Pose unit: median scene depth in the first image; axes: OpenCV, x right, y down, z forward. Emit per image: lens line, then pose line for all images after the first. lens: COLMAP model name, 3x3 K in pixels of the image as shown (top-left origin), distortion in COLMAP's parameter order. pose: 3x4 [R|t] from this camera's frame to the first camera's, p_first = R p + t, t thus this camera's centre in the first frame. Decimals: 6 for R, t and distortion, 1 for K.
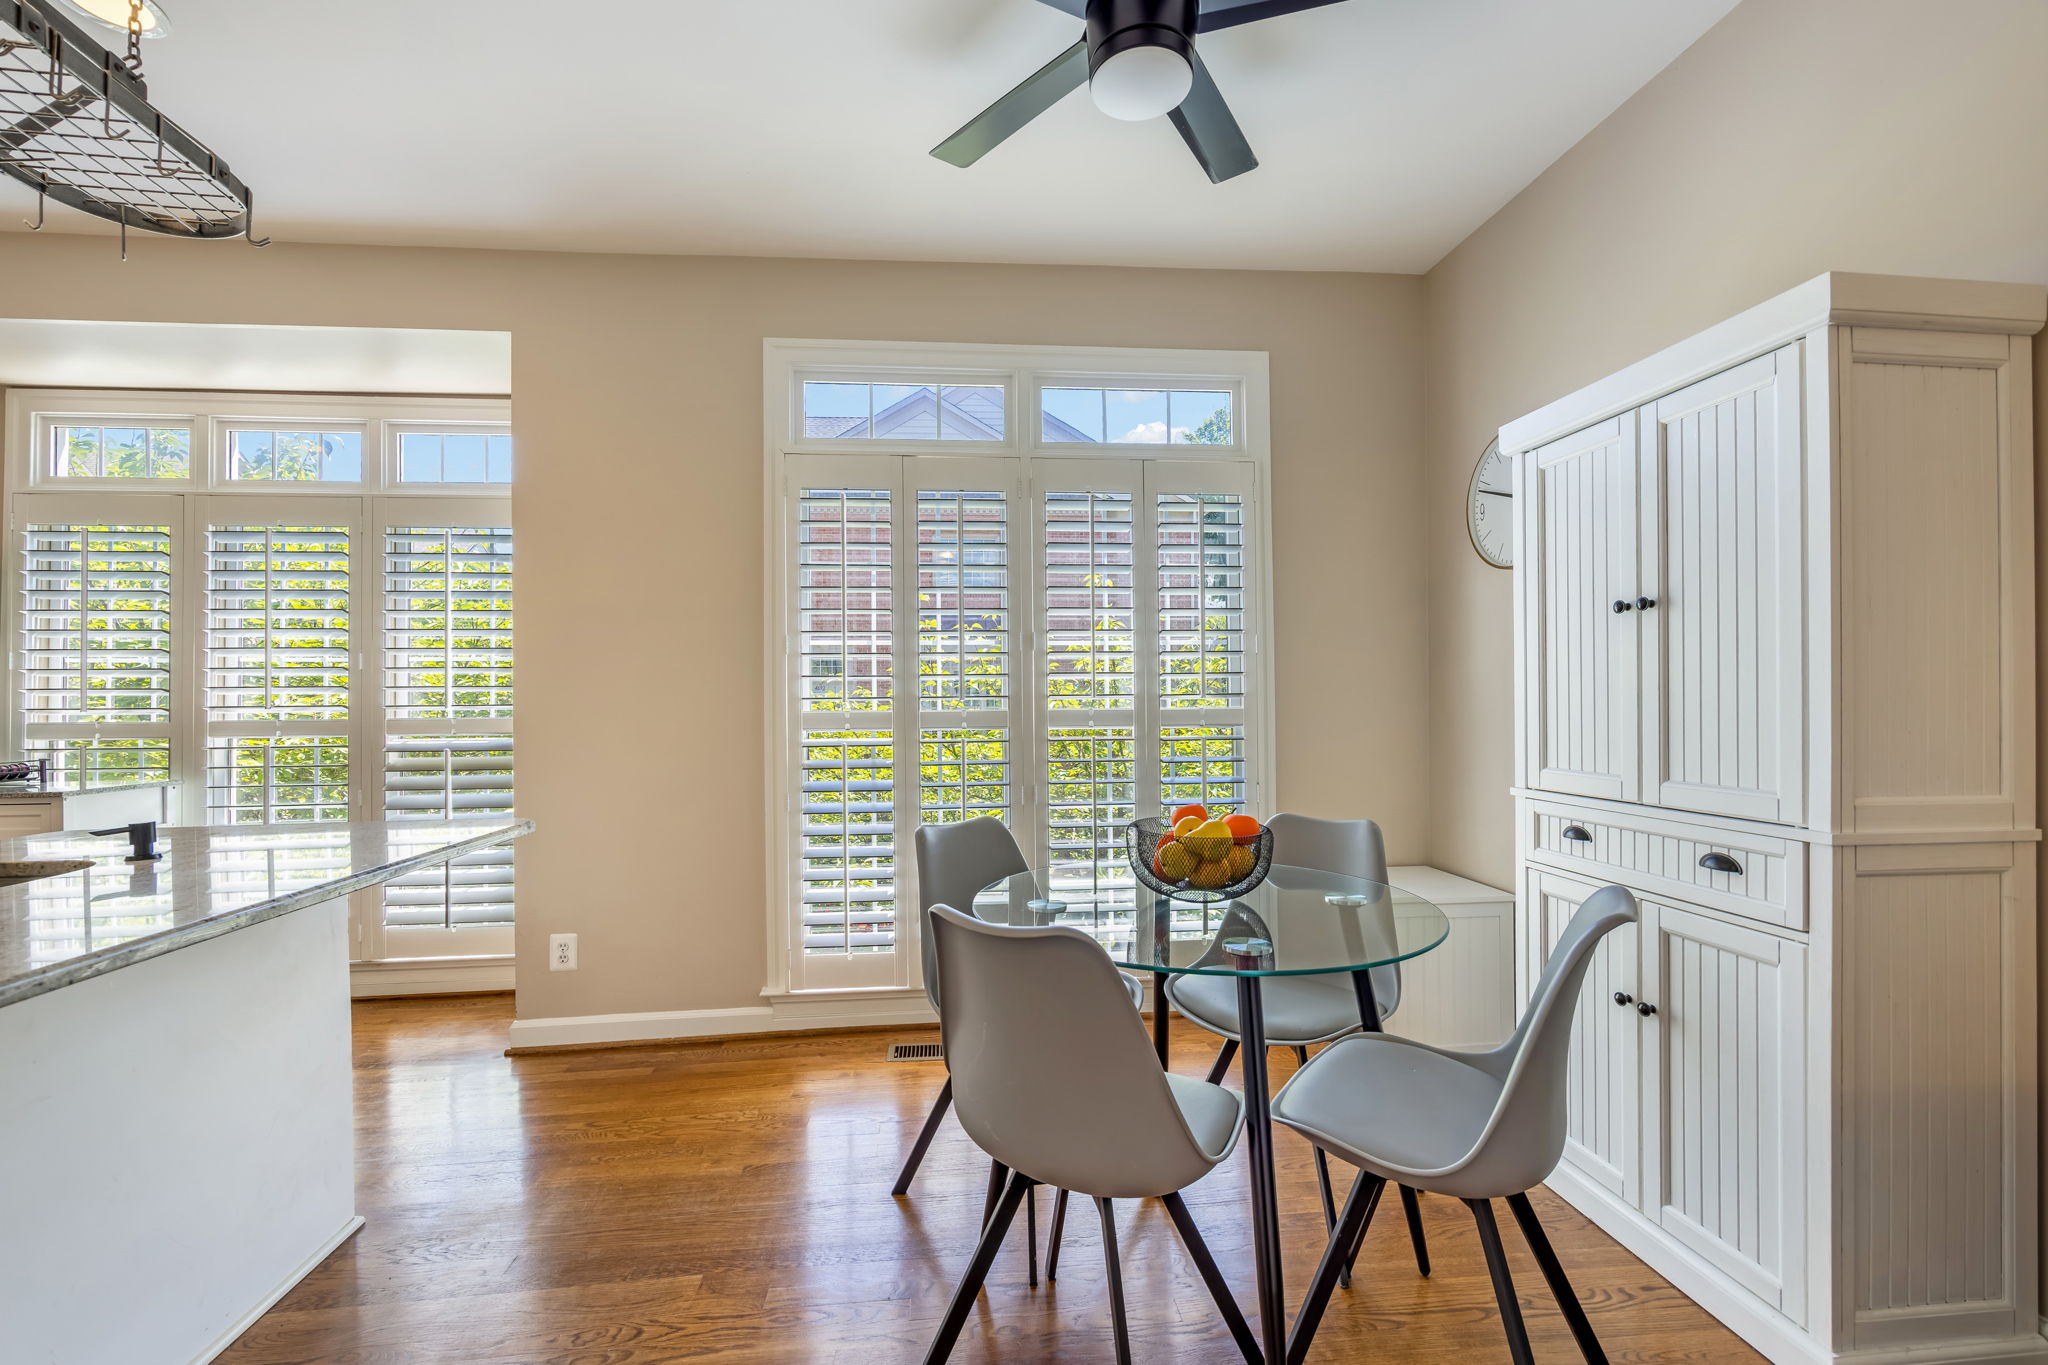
lens RADIAL K [[794.7, 0, 1019.4], [0, 794.7, 689.9], [0, 0, 1]] dist [0.000213, -0.000003]
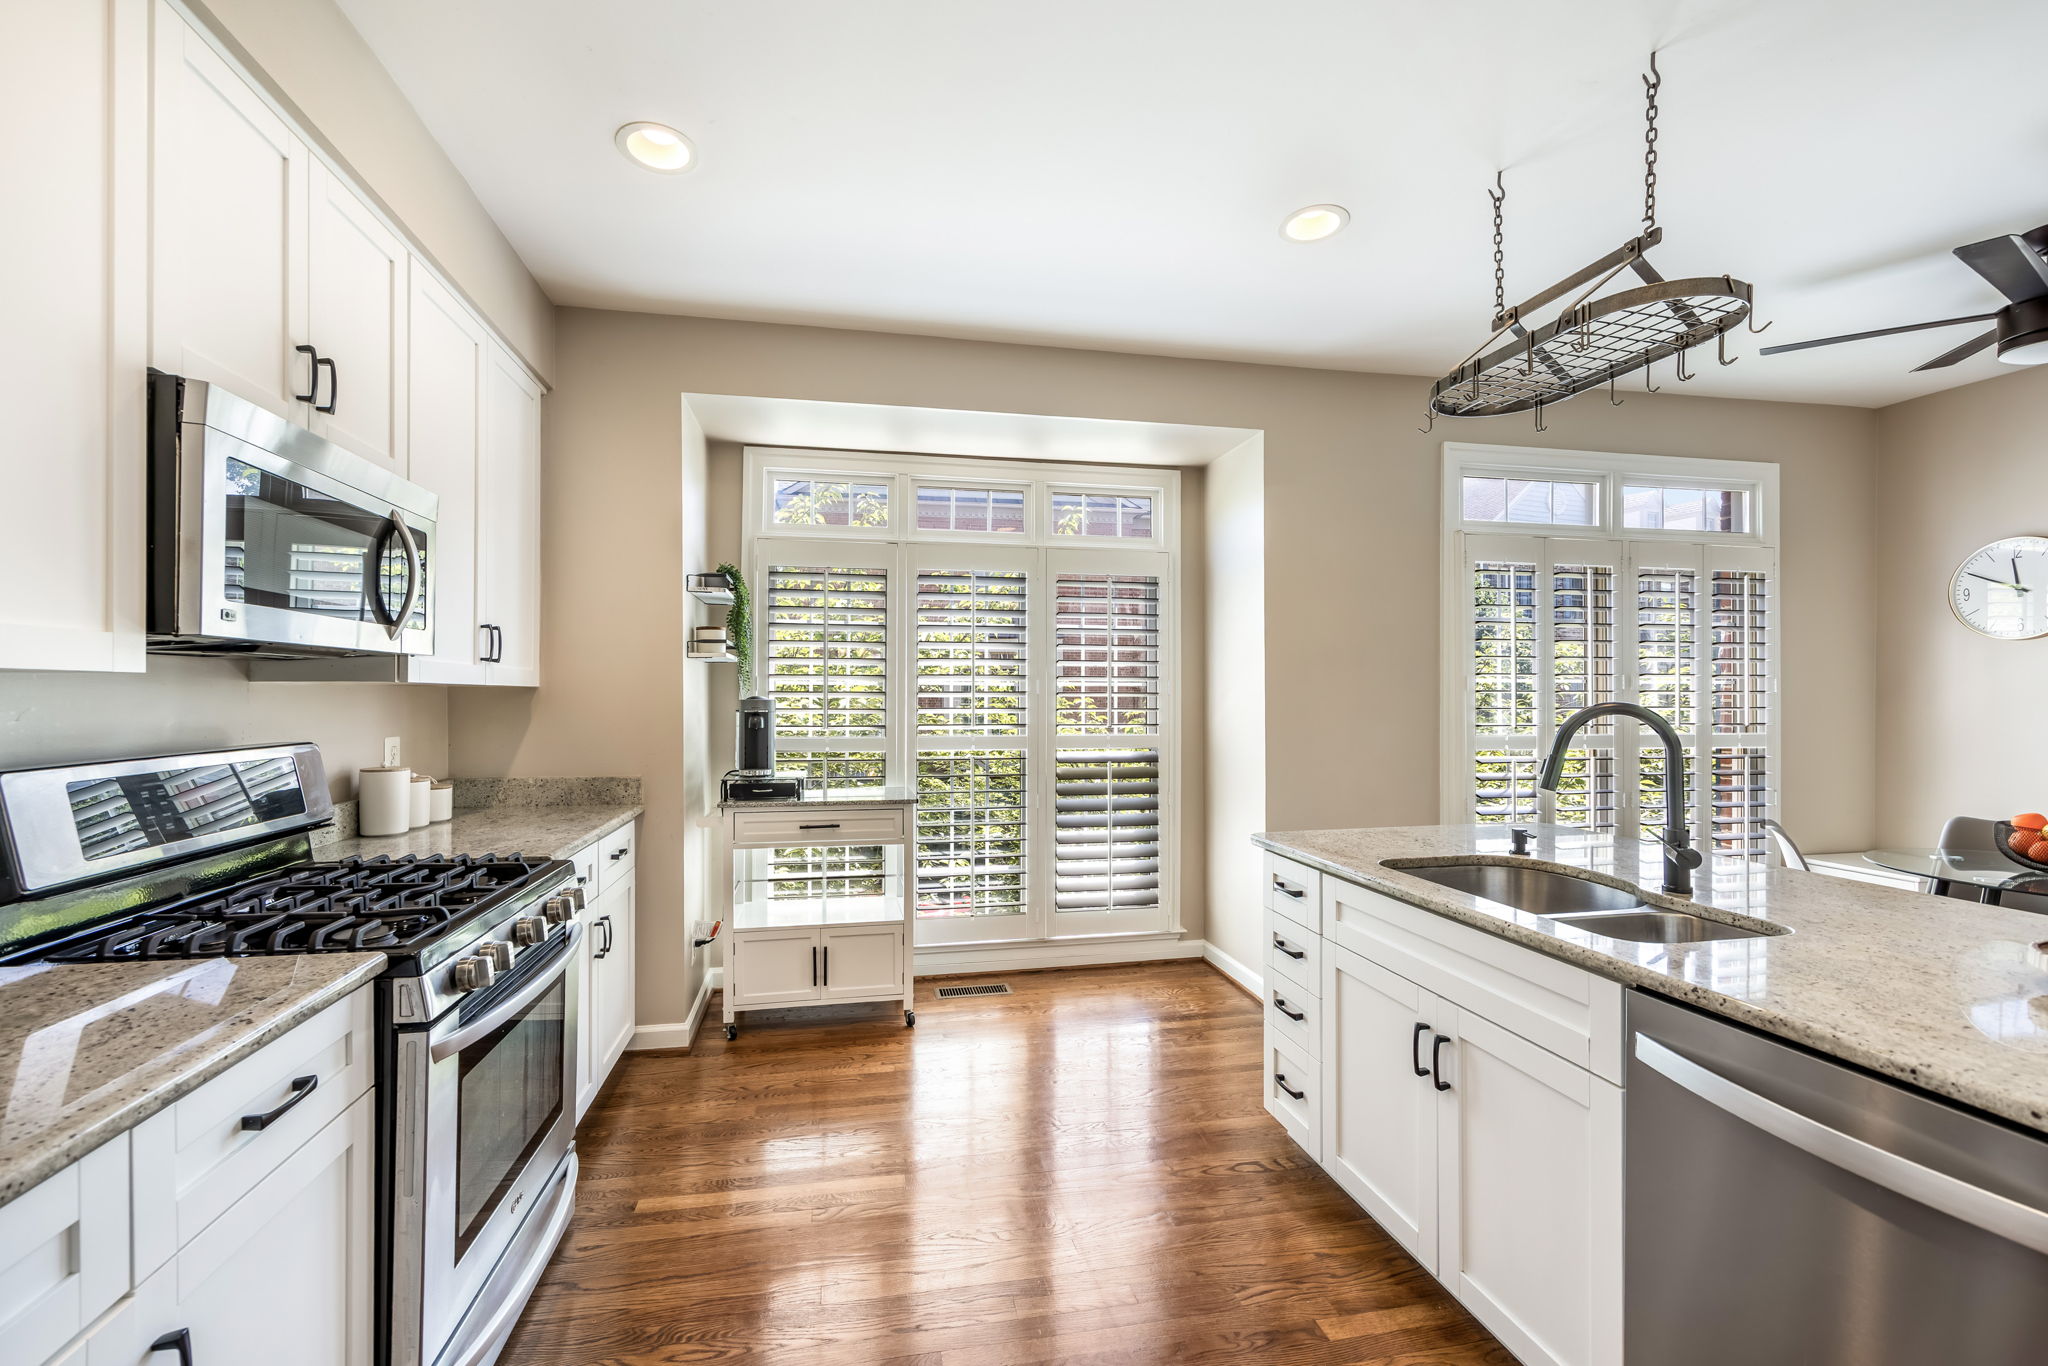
lens RADIAL K [[794.7, 0, 1019.4], [0, 794.7, 690.4], [0, 0, 1]] dist [0.000213, -0.000003]
pose [[0.994659, 0.006152, 0.103030, -0.981821], [-0.002822, 0.999470, -0.032441, 0.010167], [-0.103174, 0.031977, 0.994149, -0.187184]]
